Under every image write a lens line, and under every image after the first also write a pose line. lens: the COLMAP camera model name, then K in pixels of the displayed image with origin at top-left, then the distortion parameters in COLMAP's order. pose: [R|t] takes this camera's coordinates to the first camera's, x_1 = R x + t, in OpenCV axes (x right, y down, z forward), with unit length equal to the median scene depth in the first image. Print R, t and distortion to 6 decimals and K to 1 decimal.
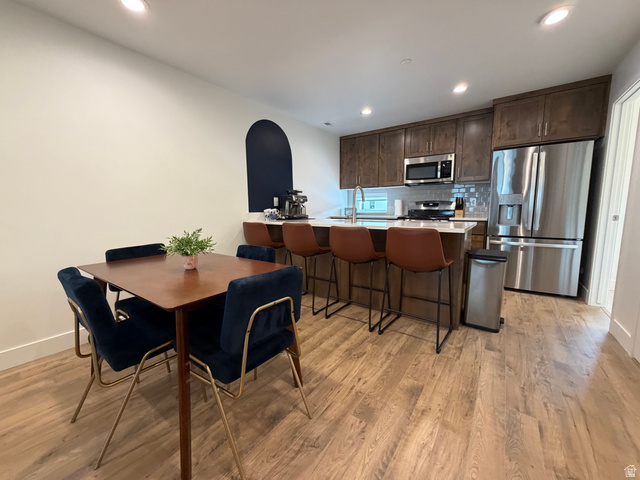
lens RADIAL K [[255.6, 0, 321.0], [0, 255.6, 237.9], [0, 0, 1]] dist [-0.003506, 0.000944]
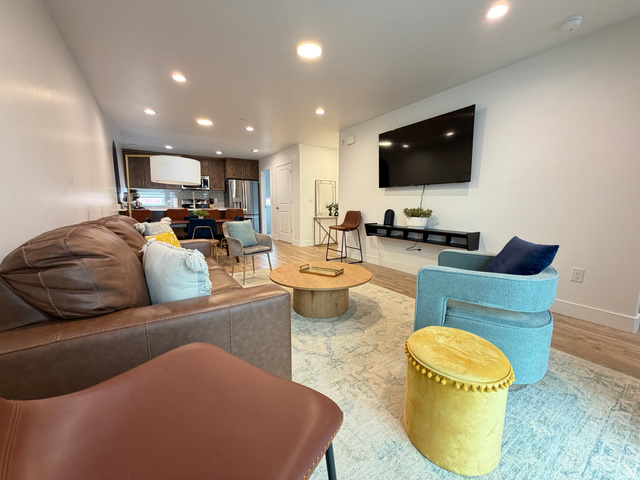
lens RADIAL K [[255.6, 0, 319.9], [0, 255.6, 240.8], [0, 0, 1]] dist [-0.003506, 0.000944]
pose [[0.358618, -0.120452, 0.925681, -1.114976], [0.099380, 0.990931, 0.090442, 0.085426], [-0.928179, 0.059560, 0.367336, -0.543928]]
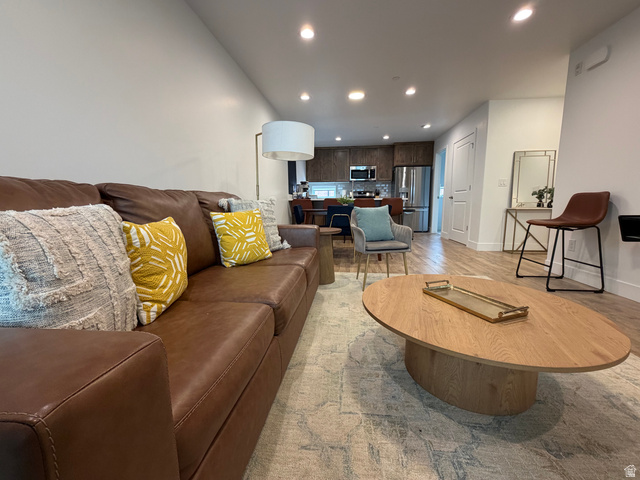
lens RADIAL K [[255.6, 0, 319.7], [0, 255.6, 240.2], [0, 0, 1]] dist [-0.003506, 0.000944]
pose [[0.874211, -0.069065, 0.480609, -0.817993], [0.055945, 0.997567, 0.041593, 0.125479], [-0.482313, -0.009473, 0.875948, -0.486855]]
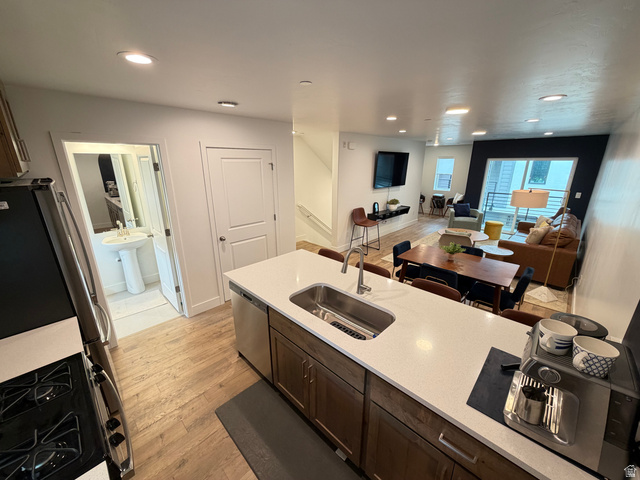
lens RADIAL K [[255.6, 0, 319.7], [0, 255.6, 235.9], [0, 0, 1]] dist [-0.003506, 0.000944]
pose [[-0.988706, -0.033534, 0.146065, 0.108203], [0.025640, 0.922422, 0.385330, -0.361230], [-0.147656, 0.384724, -0.911145, 1.199296]]
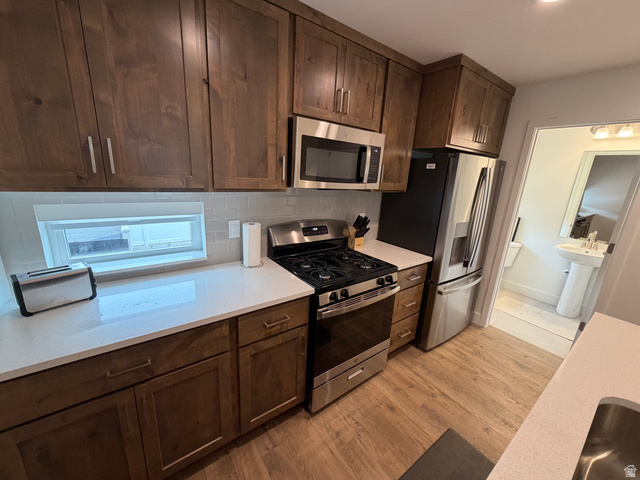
lens RADIAL K [[255.6, 0, 320.5], [0, 255.6, 239.1], [0, 0, 1]] dist [-0.003506, 0.000944]
pose [[0.308335, -0.217533, 0.926072, -0.013323], [0.054274, 0.975940, 0.211176, -0.245237], [-0.949728, -0.014851, 0.312723, 0.965896]]
